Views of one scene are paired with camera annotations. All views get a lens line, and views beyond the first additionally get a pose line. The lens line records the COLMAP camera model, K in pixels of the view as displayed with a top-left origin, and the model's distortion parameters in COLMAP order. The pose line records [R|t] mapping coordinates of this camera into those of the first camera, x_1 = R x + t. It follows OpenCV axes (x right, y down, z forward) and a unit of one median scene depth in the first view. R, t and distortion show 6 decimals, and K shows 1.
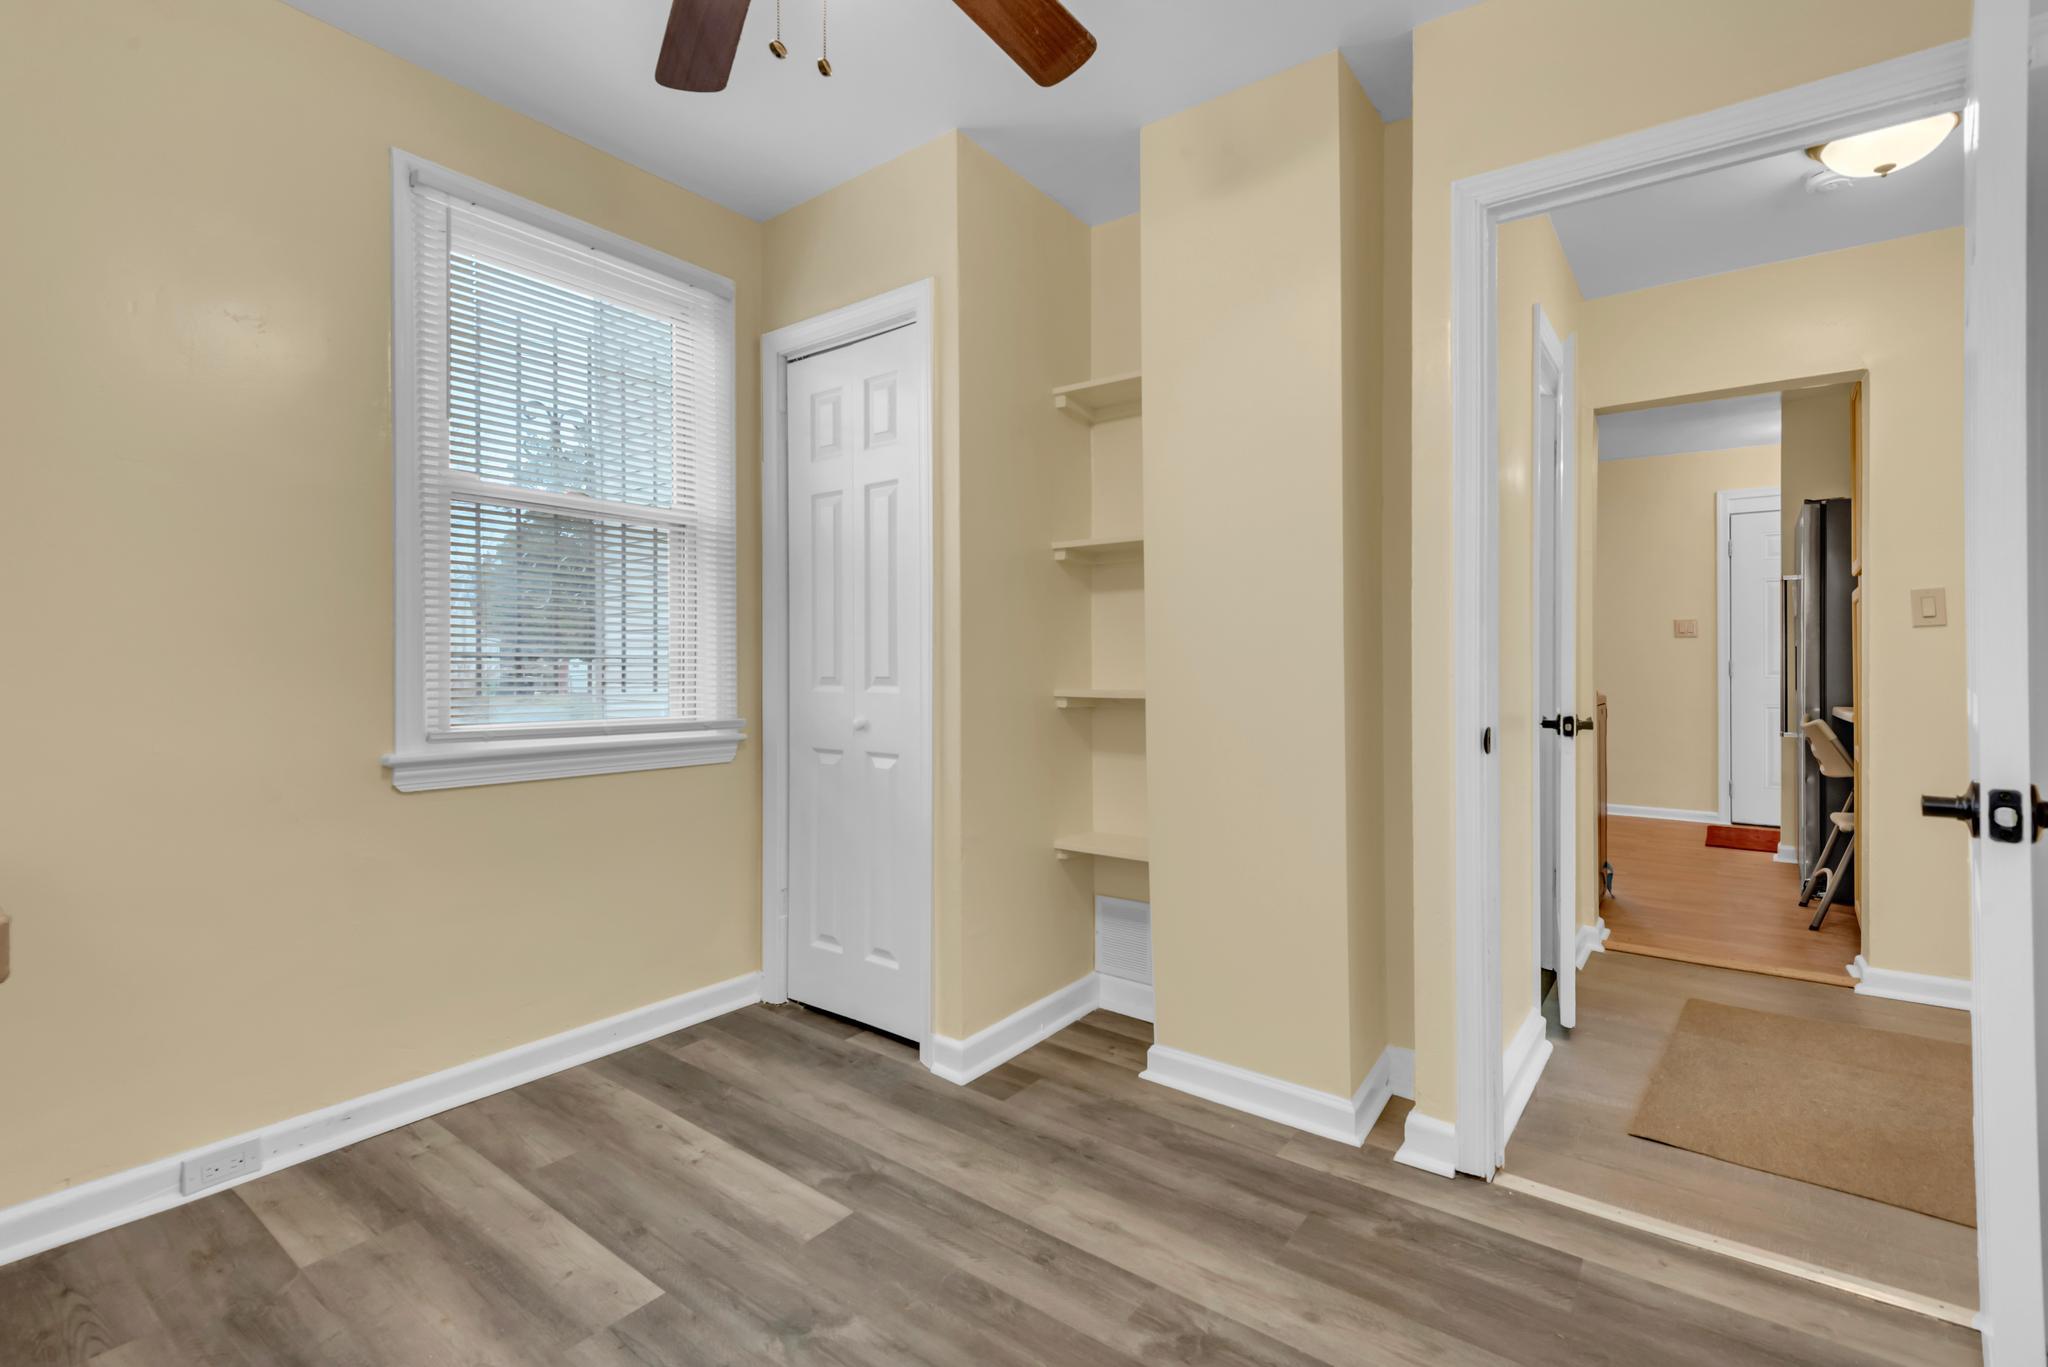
lens RADIAL K [[920.5, 0, 1029.9], [0, 920.5, 670.4], [0, 0, 1]] dist [0.026003, -0.014397]
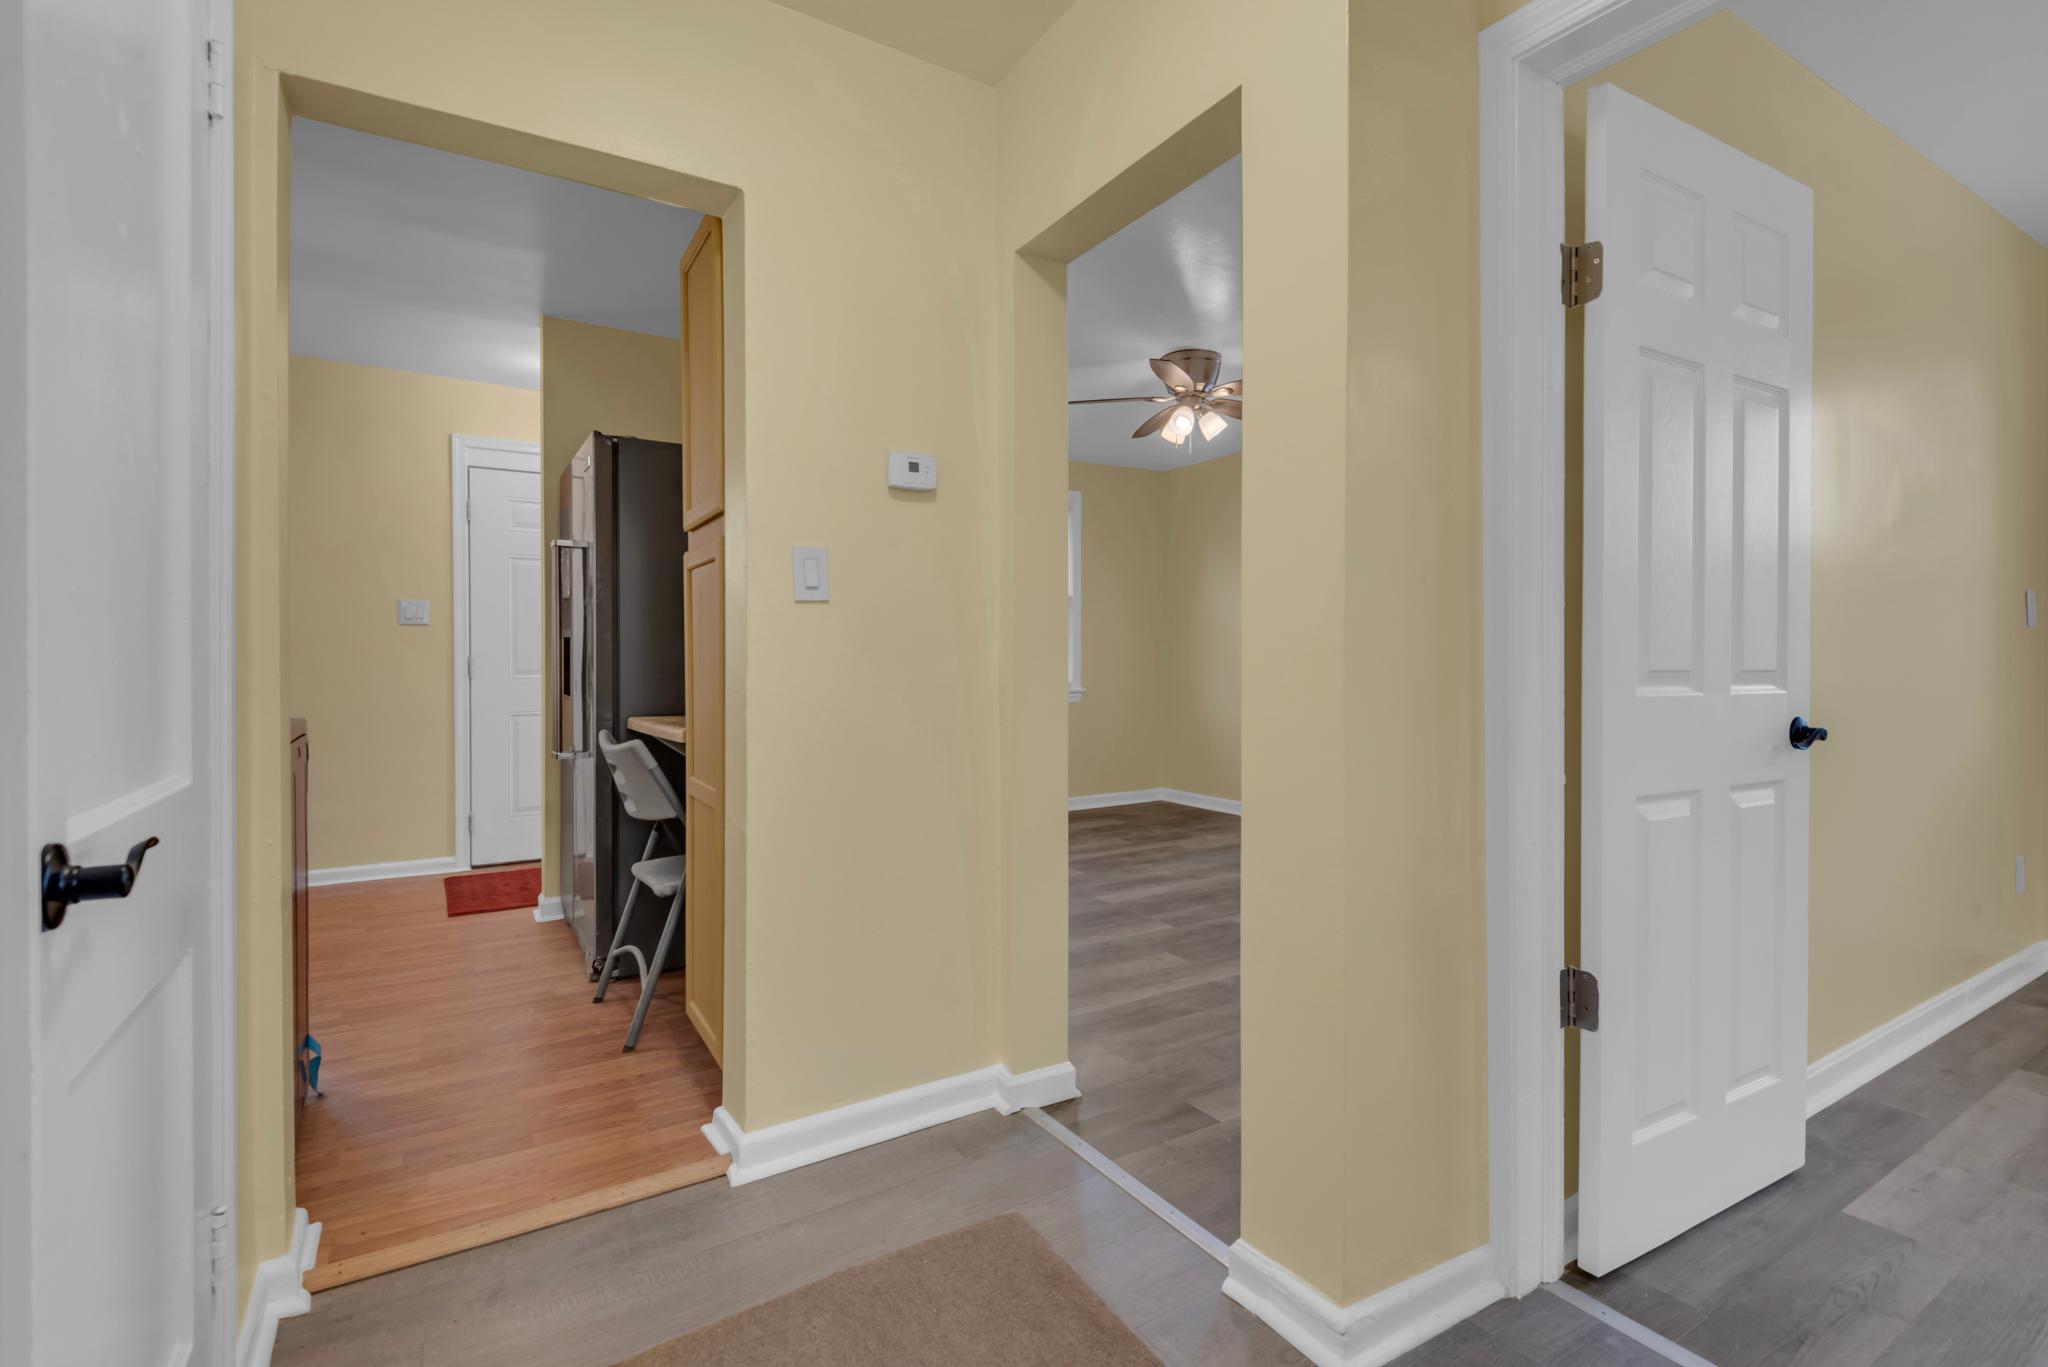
lens RADIAL K [[981.4, 0, 1024.0], [0, 981.4, 683.5], [0, 0, 1]] dist [0.028587, -0.019678]
pose [[0.370821, -0.007390, 0.928675, 0.256494], [-0.004358, 0.999943, 0.009697, 0.002786], [-0.928694, -0.007643, 0.370768, 0.425062]]
